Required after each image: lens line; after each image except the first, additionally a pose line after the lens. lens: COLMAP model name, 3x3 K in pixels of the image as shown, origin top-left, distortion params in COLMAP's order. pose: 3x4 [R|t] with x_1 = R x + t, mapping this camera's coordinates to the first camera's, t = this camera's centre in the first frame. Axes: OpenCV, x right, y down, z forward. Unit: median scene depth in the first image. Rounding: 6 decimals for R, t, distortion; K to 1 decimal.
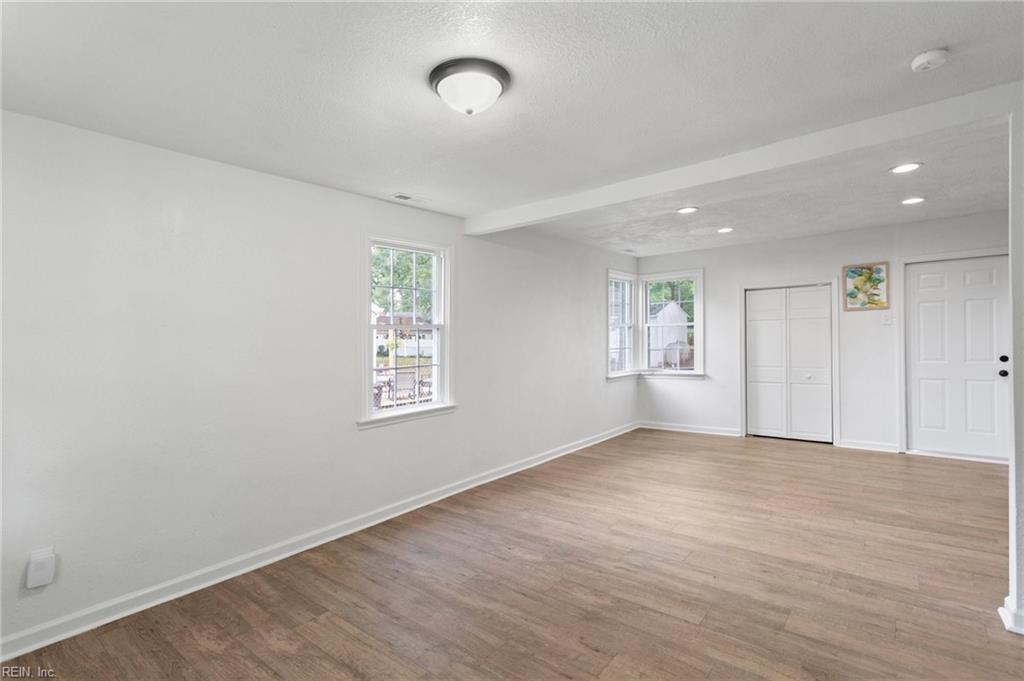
lens RADIAL K [[485.0, 0, 511.7], [0, 485.0, 352.1], [0, 0, 1]] dist [0.003320, 0.000366]
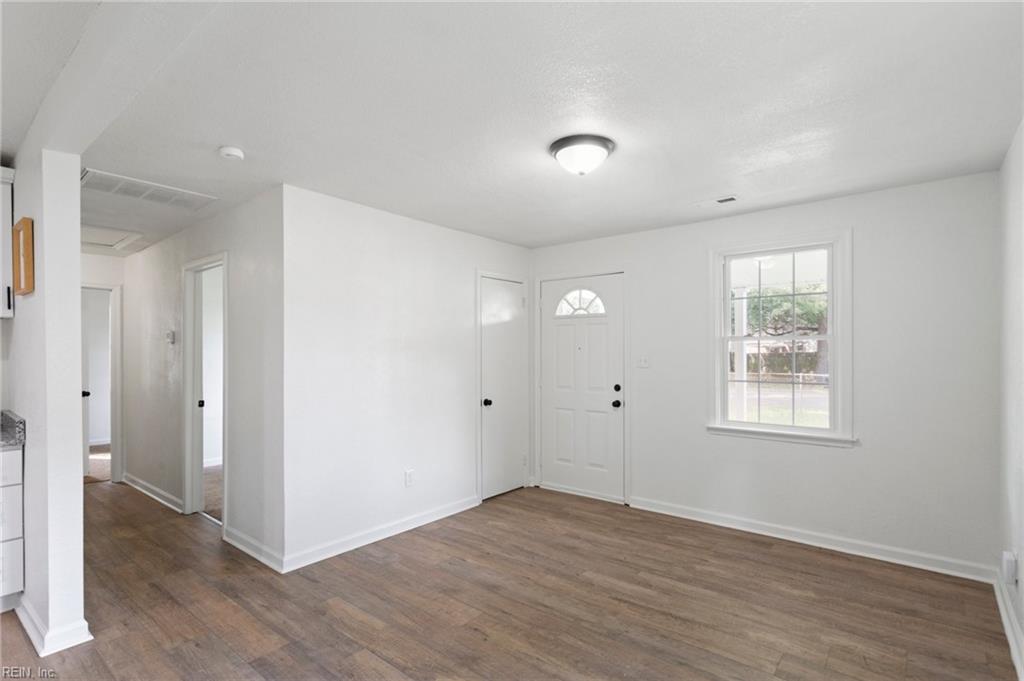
lens RADIAL K [[498.4, 0, 519.6], [0, 498.4, 353.1], [0, 0, 1]] dist [0.007721, 0.001005]
pose [[-0.999592, 0.028515, -0.001419, 0.024025], [0.028446, 0.998954, 0.035800, -0.033320], [0.002438, 0.035746, -0.999358, 0.929521]]
